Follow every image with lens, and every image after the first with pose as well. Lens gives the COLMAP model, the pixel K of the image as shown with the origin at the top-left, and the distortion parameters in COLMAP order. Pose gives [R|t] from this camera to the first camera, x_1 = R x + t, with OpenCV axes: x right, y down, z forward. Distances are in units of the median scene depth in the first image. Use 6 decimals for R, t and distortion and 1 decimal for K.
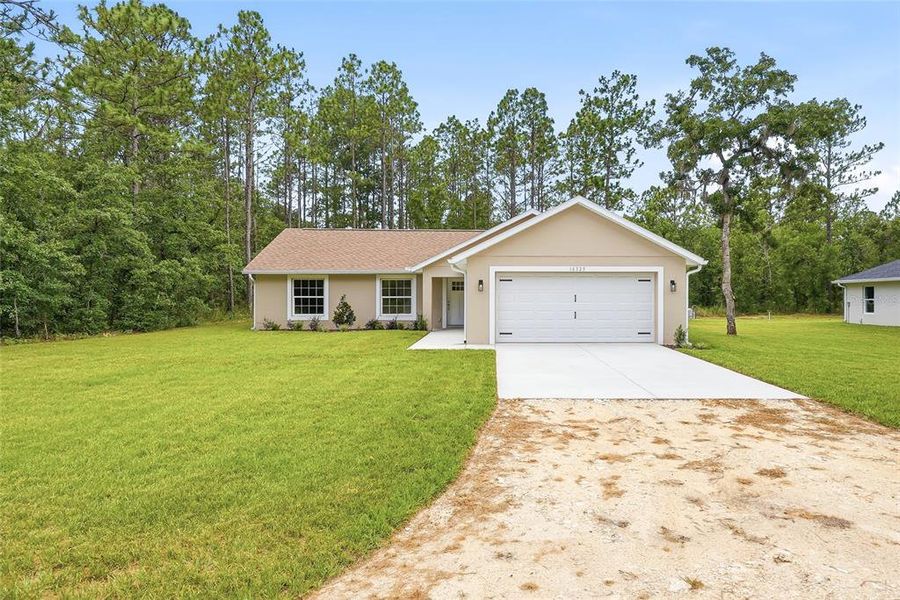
lens RADIAL K [[522.0, 0, 490.8], [0, 522.0, 295.4], [0, 0, 1]] dist [0.002149, -0.004358]
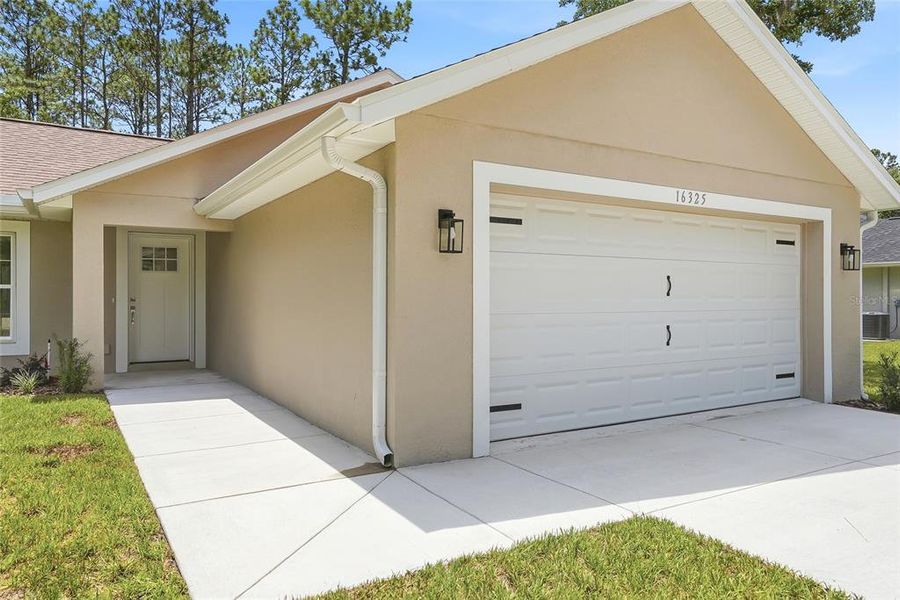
lens RADIAL K [[640.2, 0, 450.0], [0, 640.2, 295.5], [0, 0, 1]] dist [-0.013718, 0.001593]
pose [[0.857834, 0.000723, 0.513926, -0.246666], [-0.001848, 0.999997, 0.001679, 0.016775], [-0.513923, -0.002390, 0.857833, 0.986675]]
